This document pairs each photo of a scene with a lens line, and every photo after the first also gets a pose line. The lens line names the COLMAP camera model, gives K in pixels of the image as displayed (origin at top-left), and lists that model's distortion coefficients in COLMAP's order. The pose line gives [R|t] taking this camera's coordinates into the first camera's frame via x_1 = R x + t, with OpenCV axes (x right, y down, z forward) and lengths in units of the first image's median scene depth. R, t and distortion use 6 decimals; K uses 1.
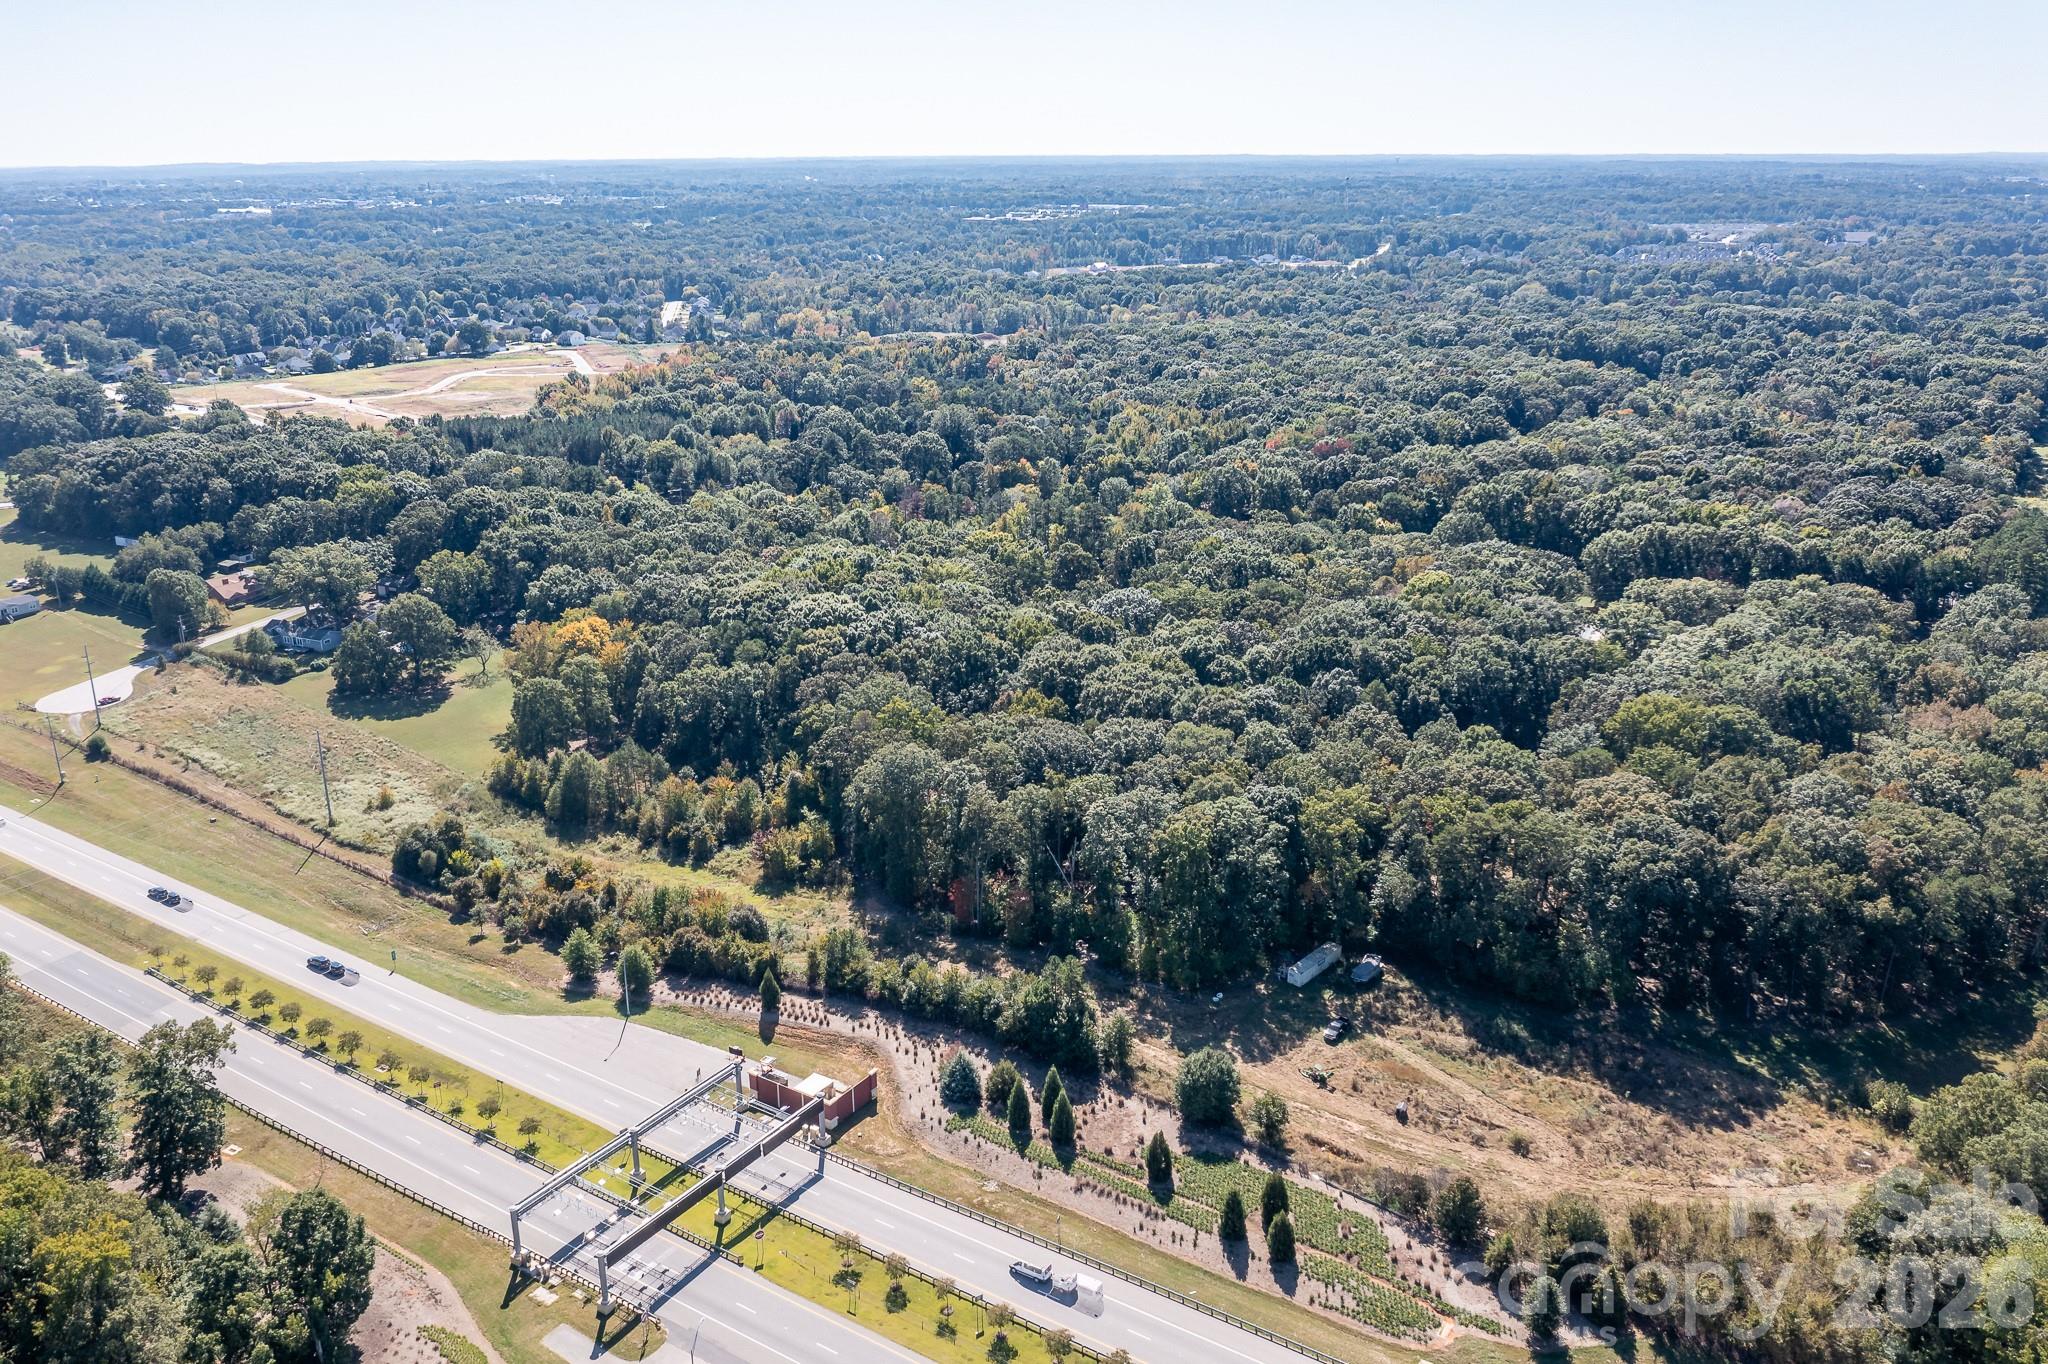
lens RADIAL K [[1617.4, 0, 1013.6], [0, 1617.4, 683.2], [0, 0, 1]] dist [-0.014118, 0.004637]
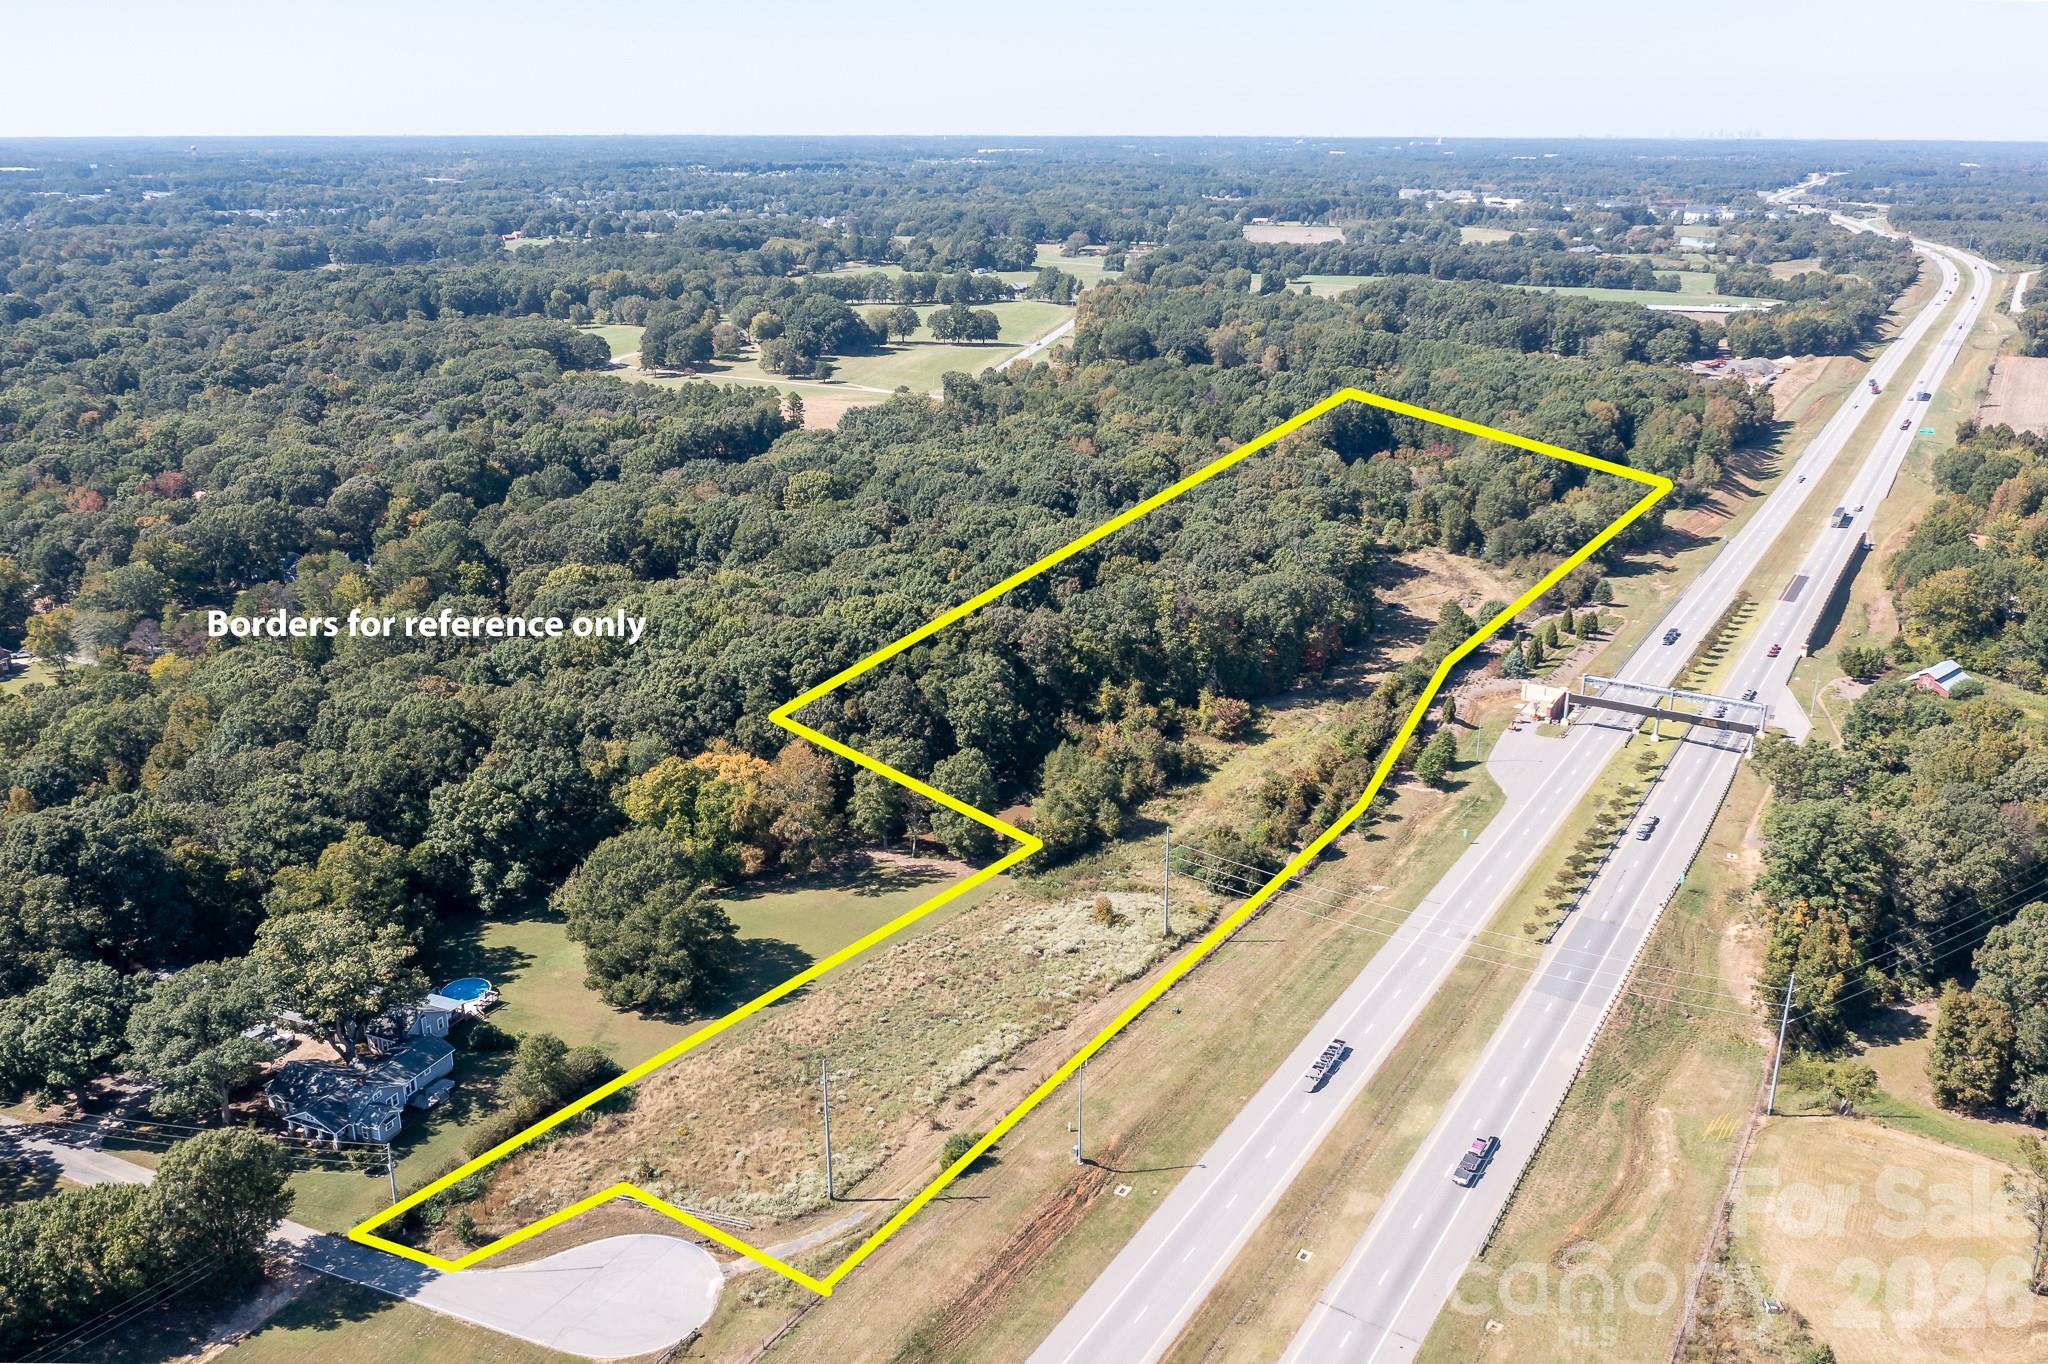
lens RADIAL K [[1642.0, 0, 1012.3], [0, 1642.0, 678.0], [0, 0, 1]] dist [-0.012418, -0.000724]
pose [[-0.022803, -0.311193, 0.950073, -1.381748], [0.314108, 0.899966, 0.302319, -0.362051], [-0.949113, 0.305320, 0.077226, 1.135309]]
